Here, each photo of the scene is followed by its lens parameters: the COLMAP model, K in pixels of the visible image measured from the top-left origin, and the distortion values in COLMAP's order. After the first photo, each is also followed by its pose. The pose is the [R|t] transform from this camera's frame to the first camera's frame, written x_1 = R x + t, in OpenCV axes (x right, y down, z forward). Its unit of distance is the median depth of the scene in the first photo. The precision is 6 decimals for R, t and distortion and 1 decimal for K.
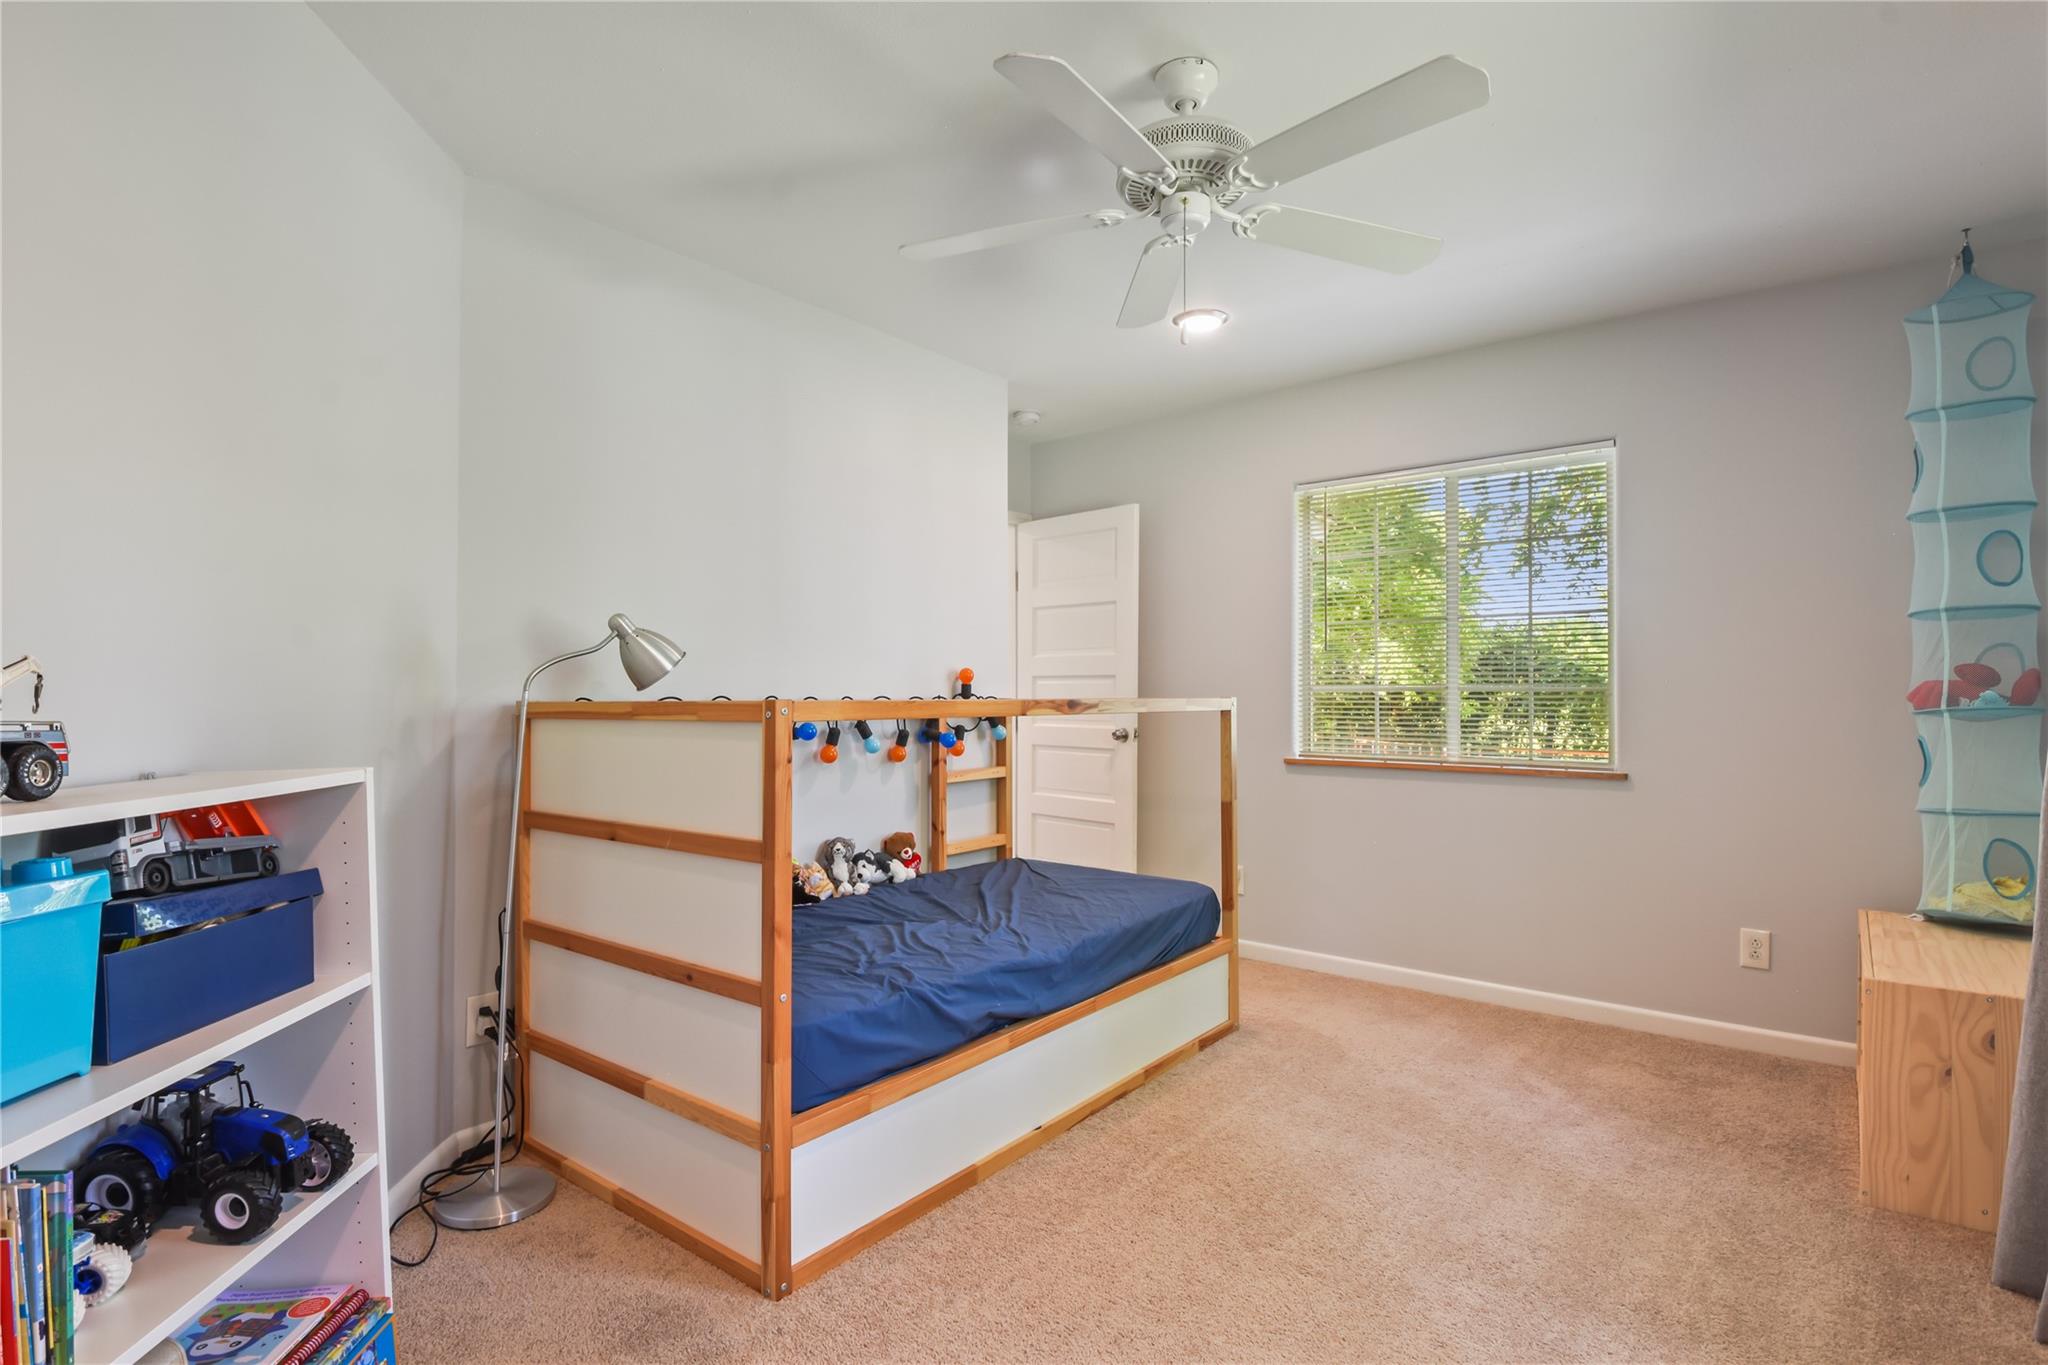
lens RADIAL K [[990.1, 0, 1037.4], [0, 990.1, 694.1], [0, 0, 1]] dist [0.006786, -0.017413]
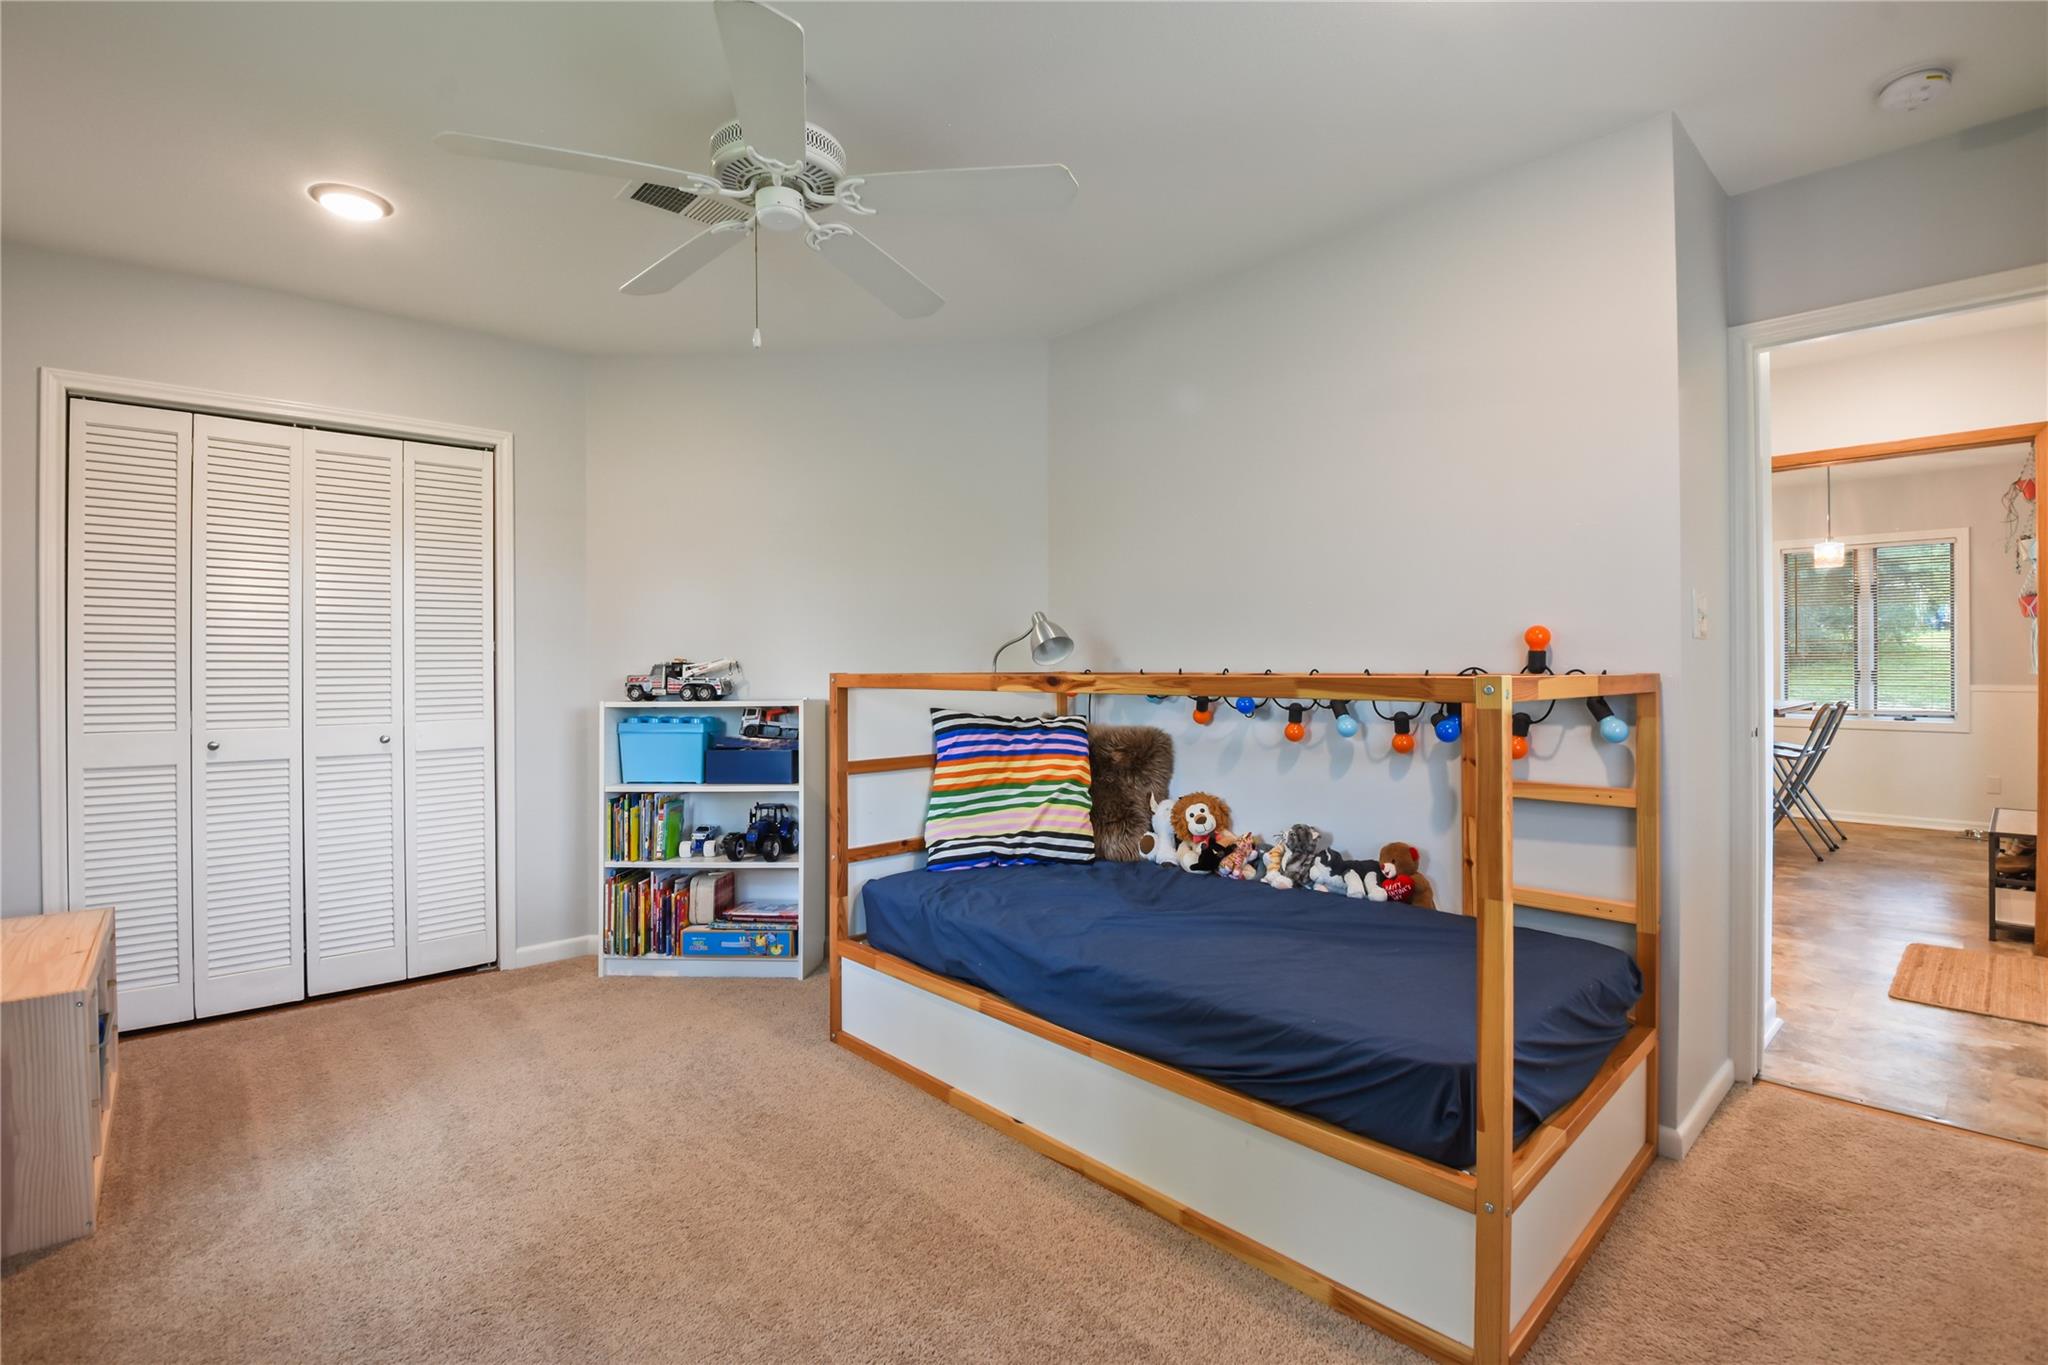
lens RADIAL K [[928.8, 0, 1039.5], [0, 928.8, 671.9], [0, 0, 1]] dist [-0.020860, -0.002252]
pose [[-0.151688, 0.002349, -0.988426, 0.655520], [0.003619, 0.999992, 0.001821, 0.001583], [0.988422, -0.003301, -0.151695, 0.863351]]
